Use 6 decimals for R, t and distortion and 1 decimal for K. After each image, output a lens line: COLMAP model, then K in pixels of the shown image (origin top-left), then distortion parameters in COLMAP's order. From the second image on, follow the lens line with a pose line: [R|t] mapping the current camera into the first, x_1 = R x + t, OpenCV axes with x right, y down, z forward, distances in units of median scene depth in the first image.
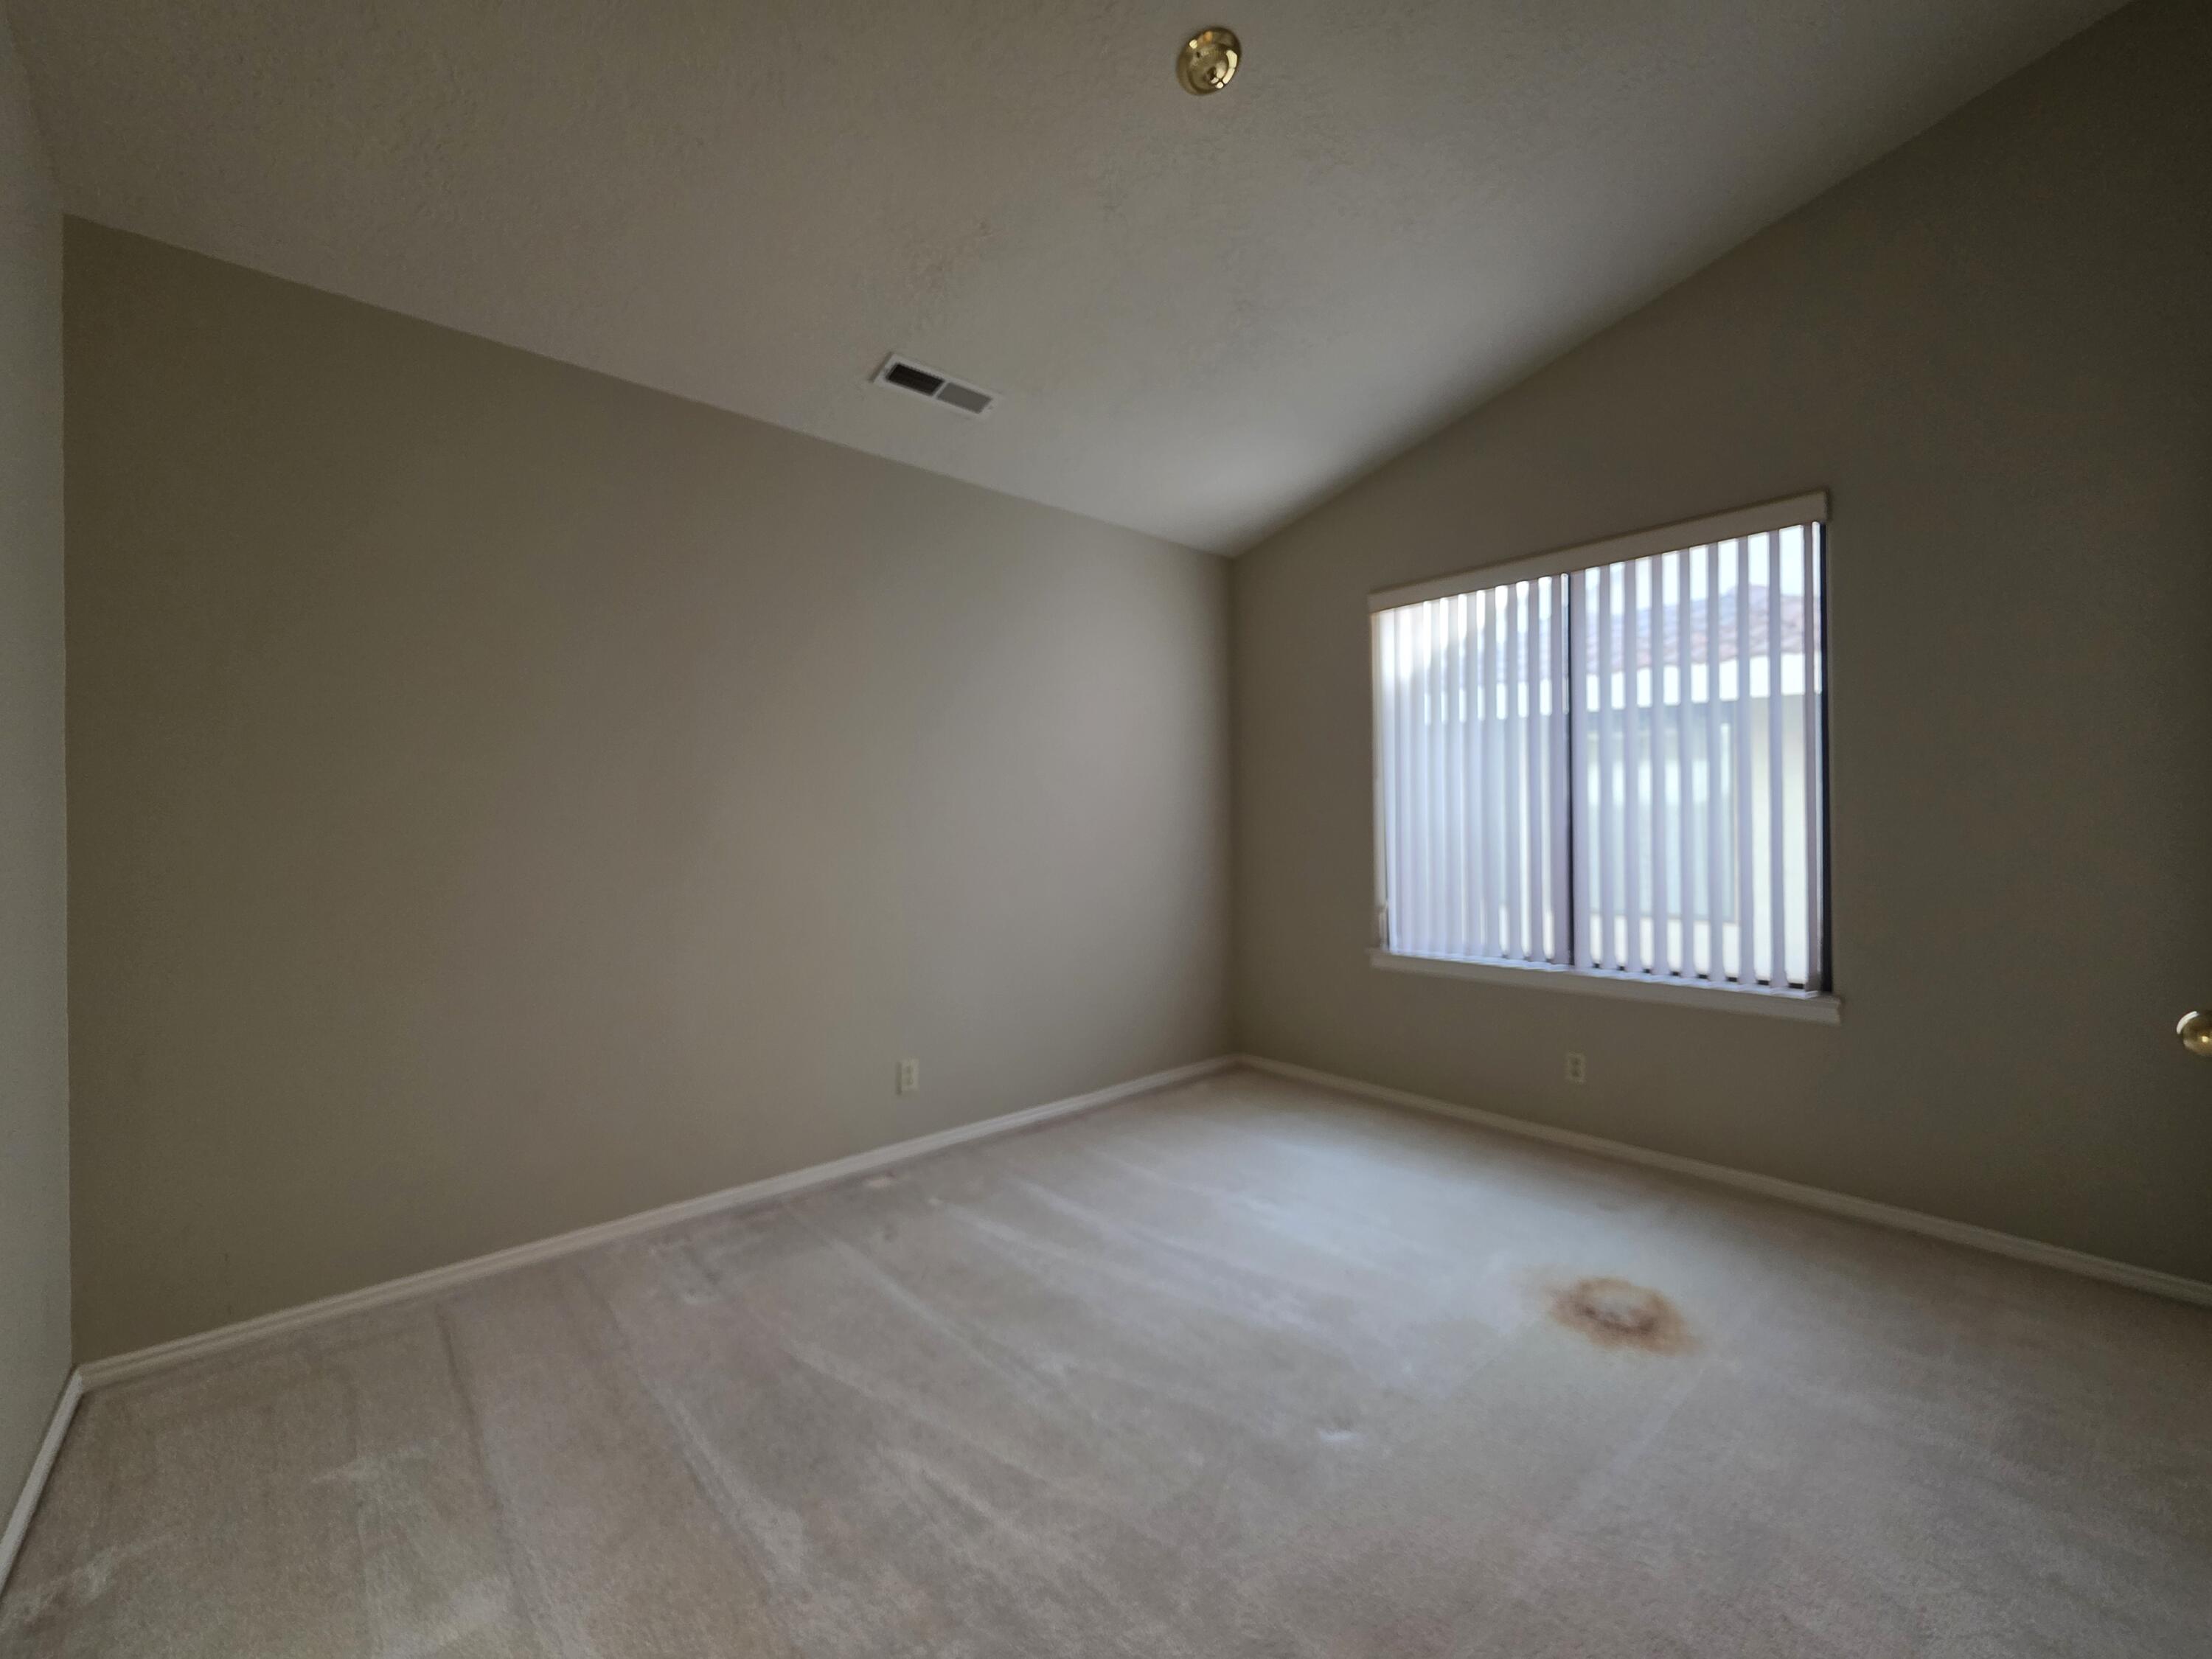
lens RADIAL K [[888.0, 0, 1106.0], [0, 888.0, 829.5], [0, 0, 1]] dist [-0.000546, -0.000108]
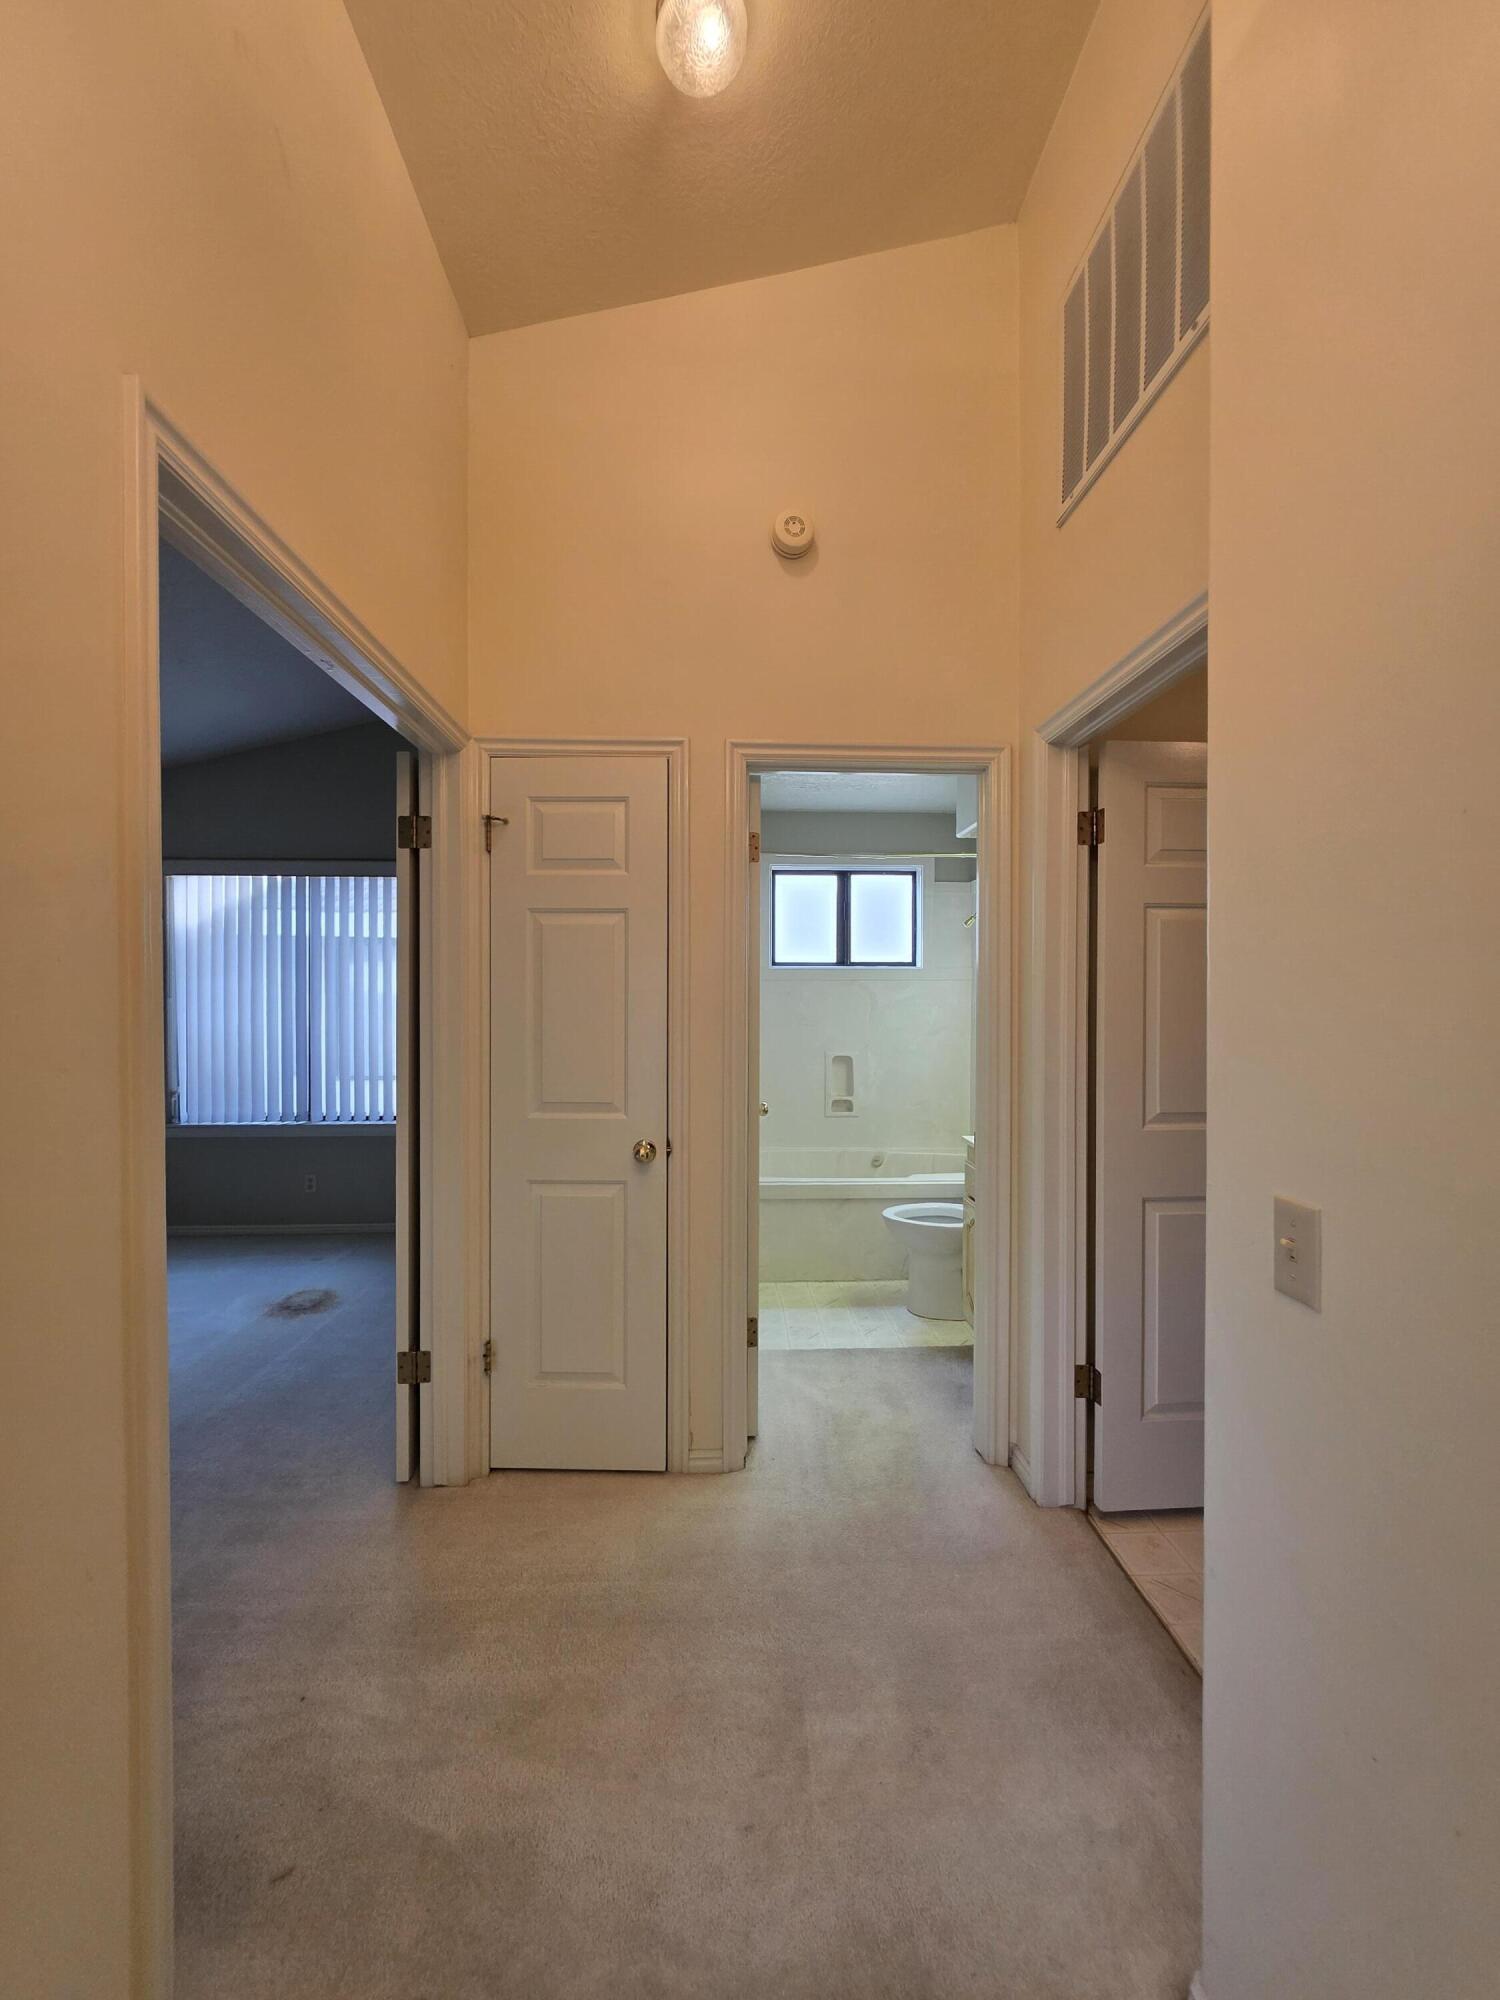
lens RADIAL K [[802.9, 0, 750.0], [0, 802.9, 1000.0], [0, 0, 1]] dist [-0.000546, -0.000108]
pose [[0.630527, 0.009236, 0.776112, -0.096820], [-0.008577, 0.999951, -0.004932, -0.061800], [-0.776120, -0.003547, 0.630576, -0.524380]]
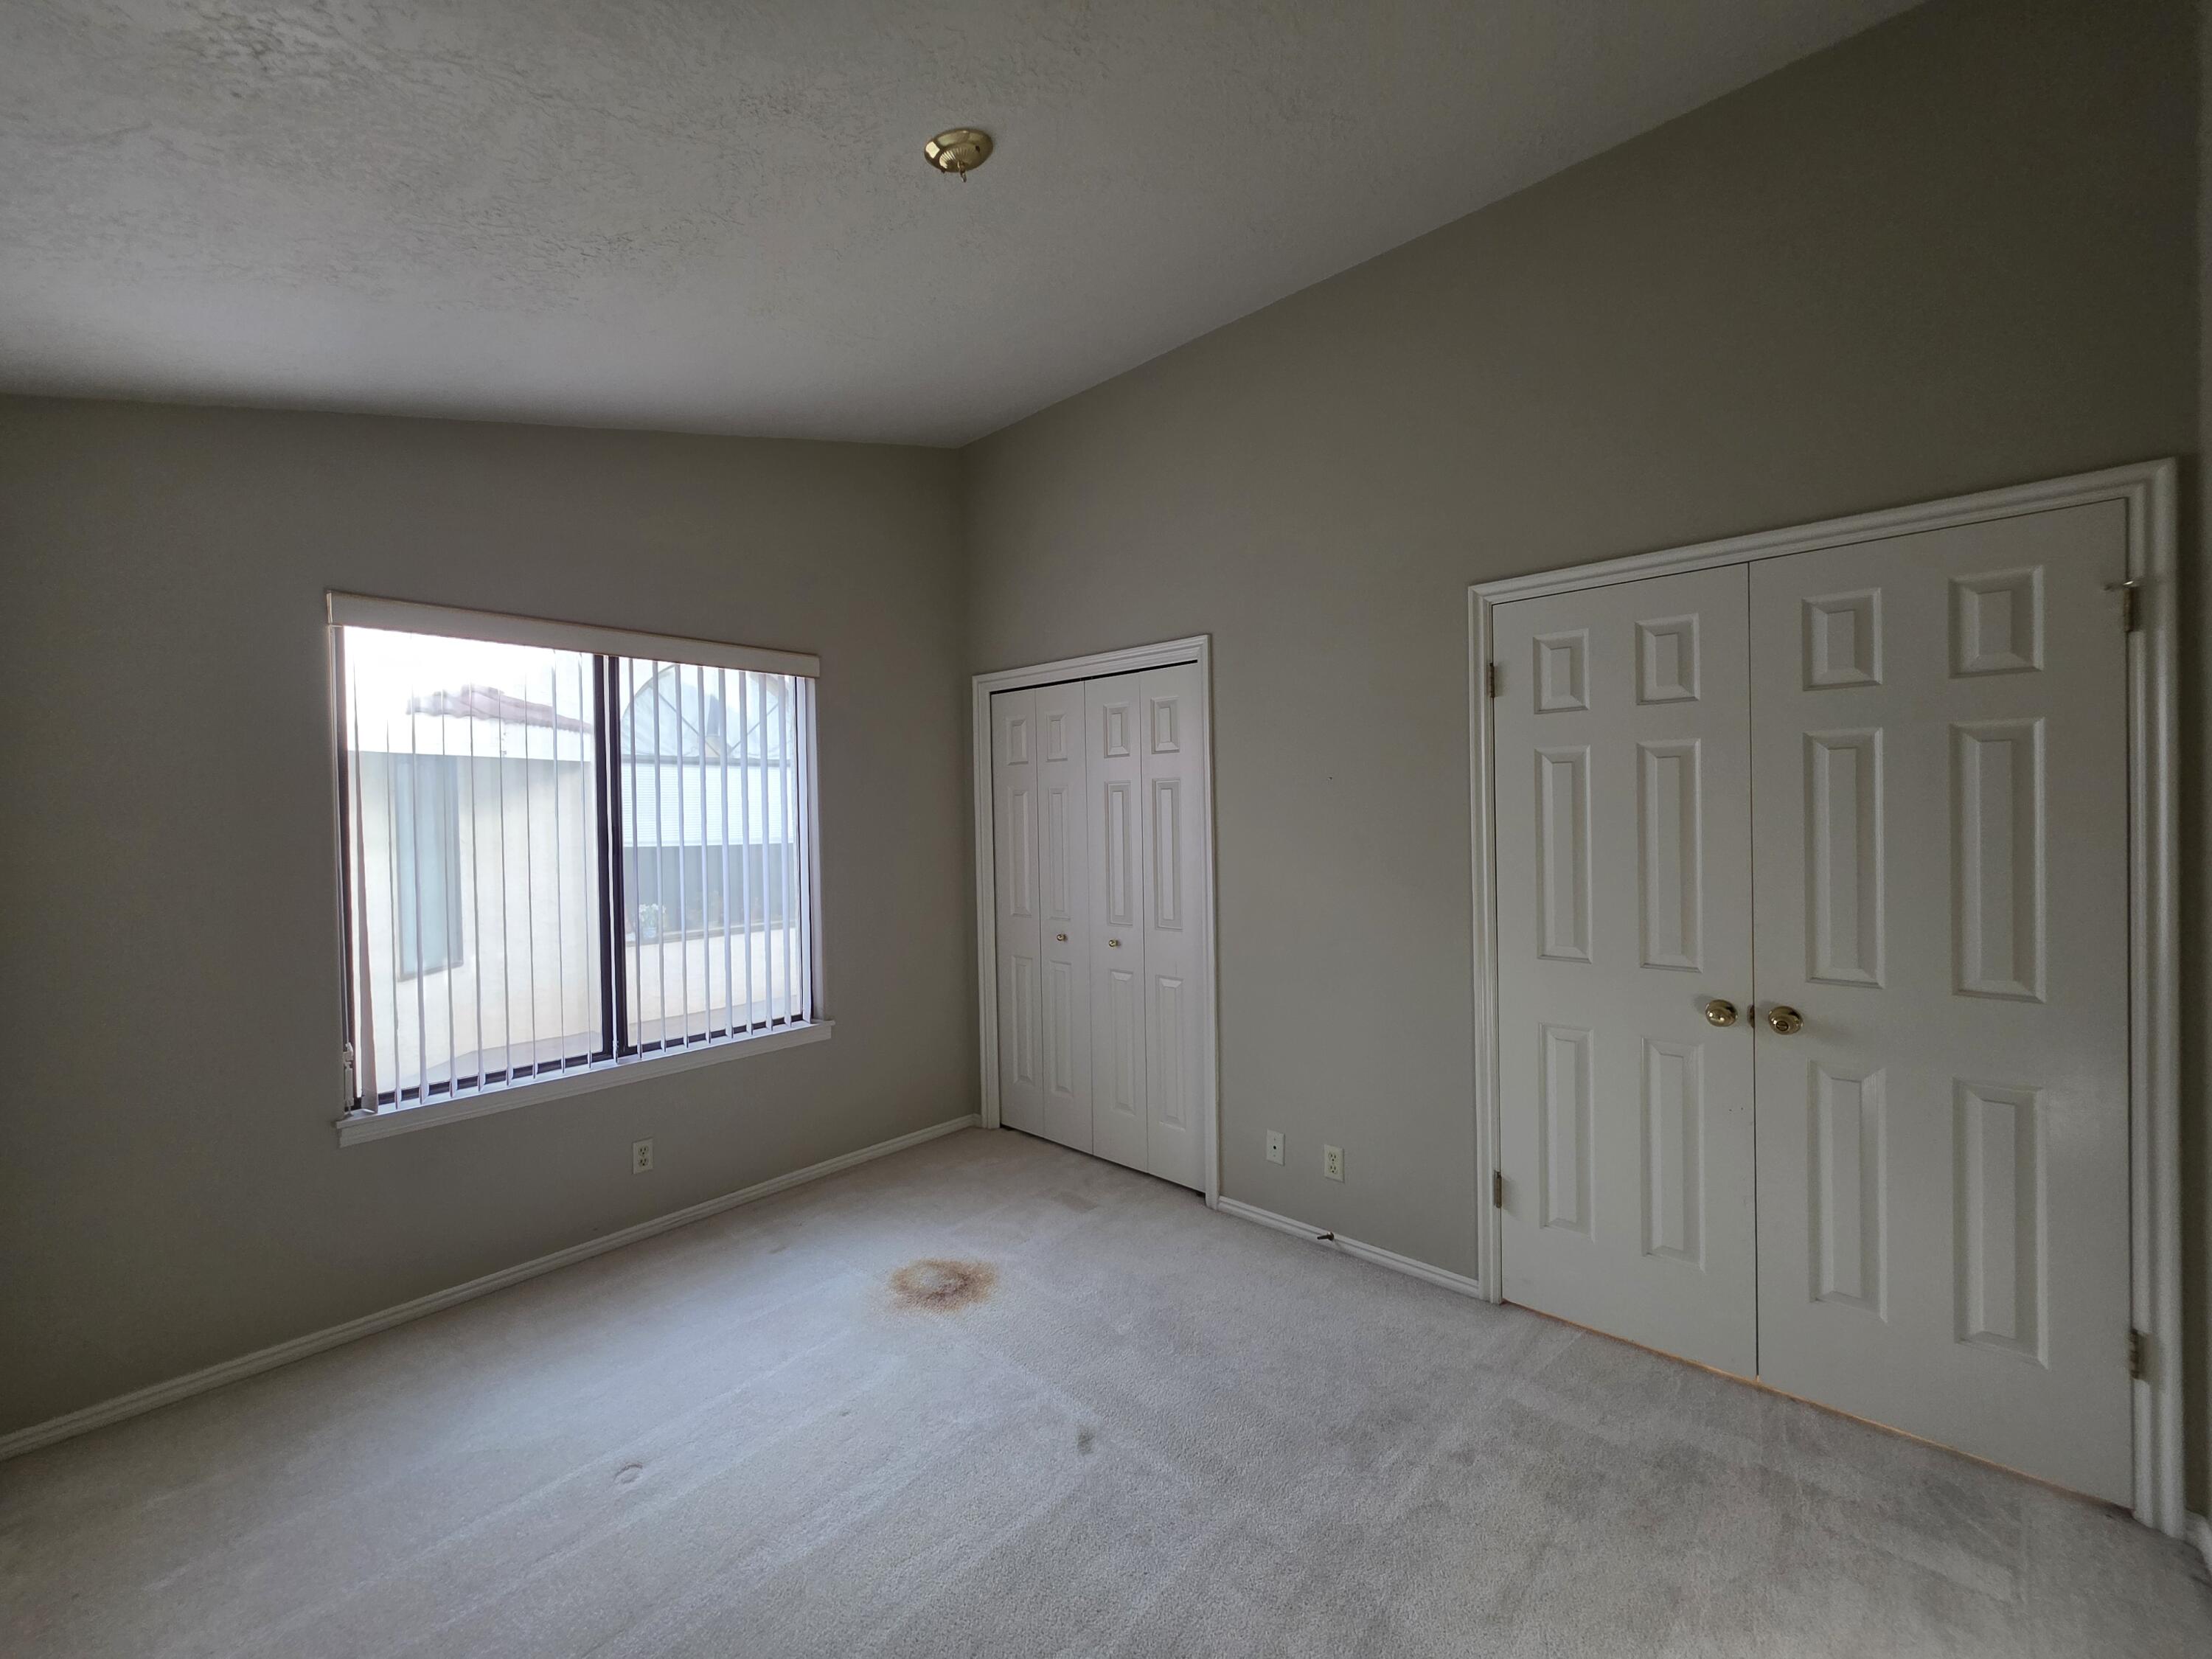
lens RADIAL K [[888.0, 0, 1106.0], [0, 888.0, 829.5], [0, 0, 1]] dist [-0.000546, -0.000108]
pose [[-0.106398, -0.006273, 0.994304, -0.509030], [0.020752, 0.999748, 0.008528, -0.094312], [-0.994107, 0.021541, -0.106241, 0.584310]]
